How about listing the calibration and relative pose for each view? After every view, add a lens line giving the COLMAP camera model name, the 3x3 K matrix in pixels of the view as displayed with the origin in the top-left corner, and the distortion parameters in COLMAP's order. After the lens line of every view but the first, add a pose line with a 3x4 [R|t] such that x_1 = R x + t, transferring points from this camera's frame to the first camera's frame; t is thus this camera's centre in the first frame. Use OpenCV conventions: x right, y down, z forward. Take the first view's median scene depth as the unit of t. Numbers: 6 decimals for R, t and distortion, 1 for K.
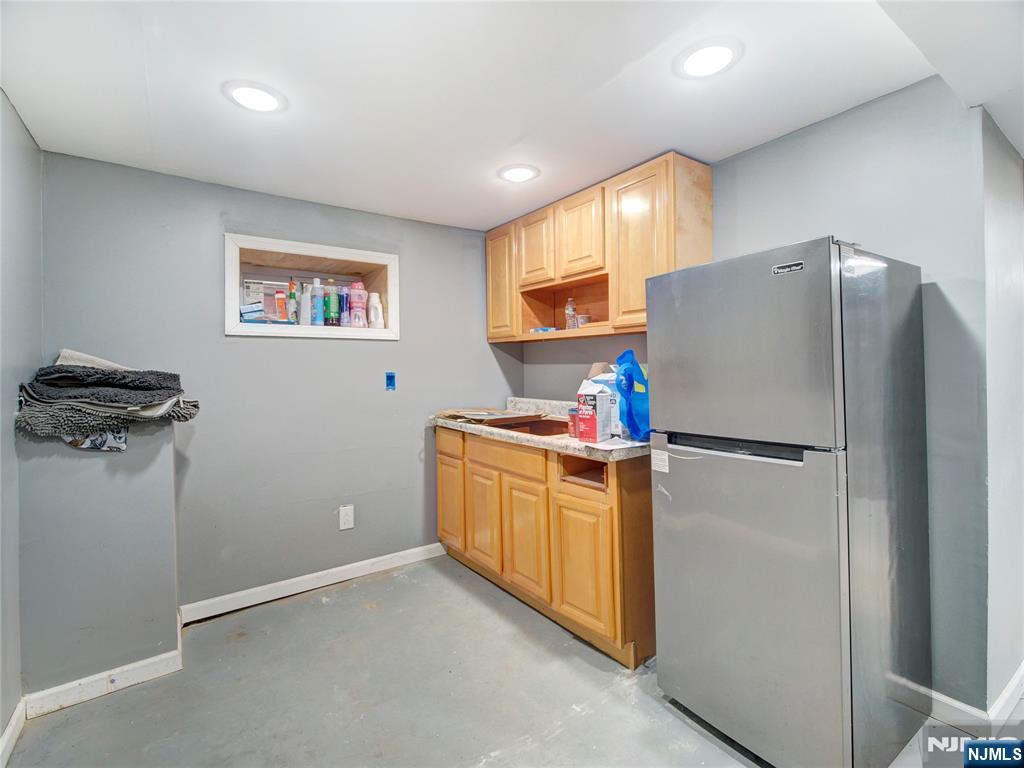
lens RADIAL K [[486.4, 0, 513.2], [0, 486.4, 376.1], [0, 0, 1]] dist [-0.002470, -0.000932]
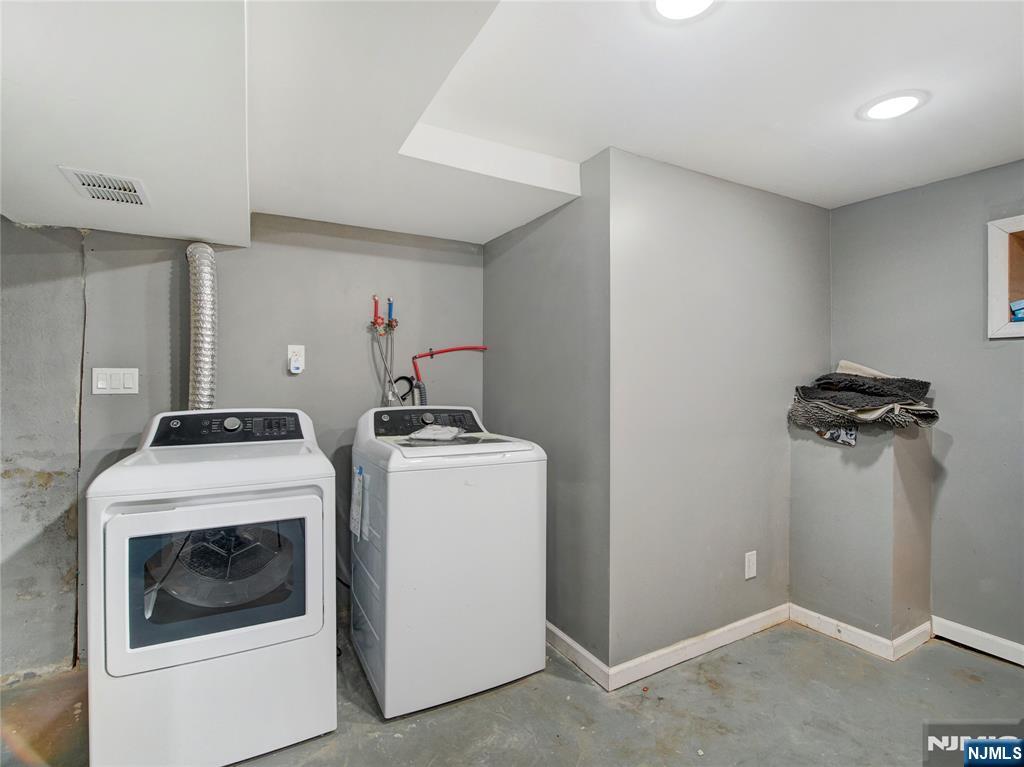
lens RADIAL K [[504.1, 0, 512.0], [0, 504.1, 383.5], [0, 0, 1]] dist [-0.000736, -0.000358]
pose [[-0.111116, 0.029112, -0.993381, 0.511599], [-0.009932, 0.999488, 0.030402, -0.028319], [0.993758, 0.013245, -0.110770, 0.304751]]
